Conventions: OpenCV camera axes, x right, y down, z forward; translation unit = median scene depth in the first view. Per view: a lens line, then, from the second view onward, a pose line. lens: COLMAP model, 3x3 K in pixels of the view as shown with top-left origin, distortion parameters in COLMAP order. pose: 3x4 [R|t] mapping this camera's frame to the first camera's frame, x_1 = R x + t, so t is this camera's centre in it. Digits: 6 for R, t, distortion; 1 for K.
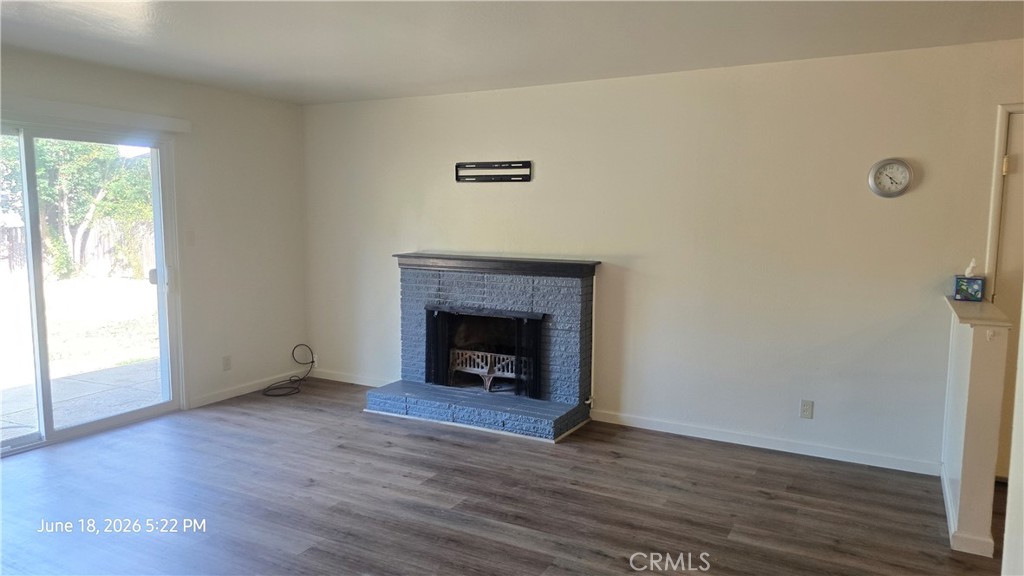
lens RADIAL K [[690.5, 0, 514.1], [0, 690.5, 289.3], [0, 0, 1]] dist [0.049850, -0.048603]
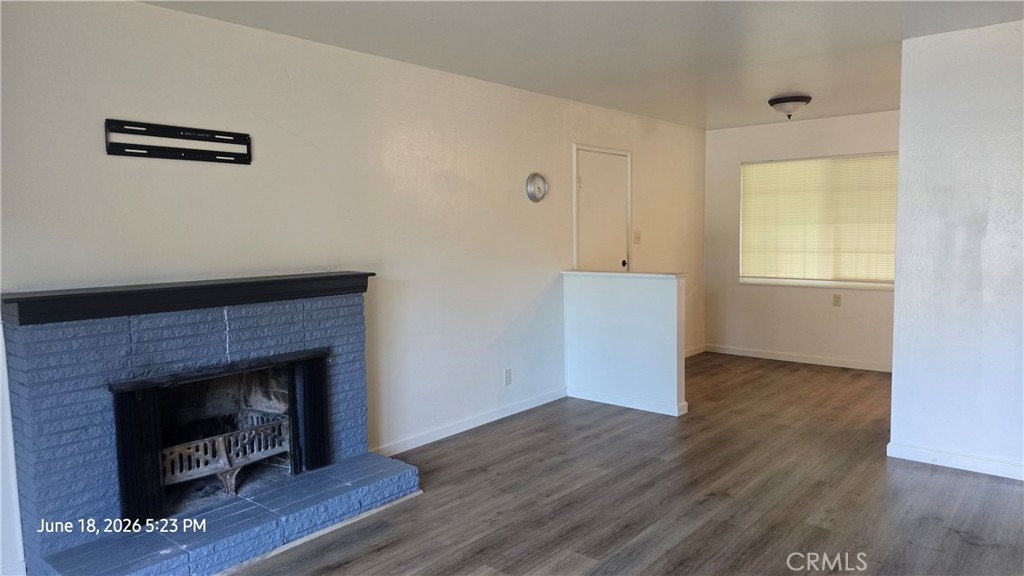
lens RADIAL K [[690.5, 0, 535.9], [0, 690.5, 297.7], [0, 0, 1]] dist [0.049850, -0.048603]
pose [[0.175526, -0.111427, 0.978149, -0.722535], [0.118559, 0.988735, 0.091357, -0.066267], [-0.977310, 0.099933, 0.186759, 0.724218]]
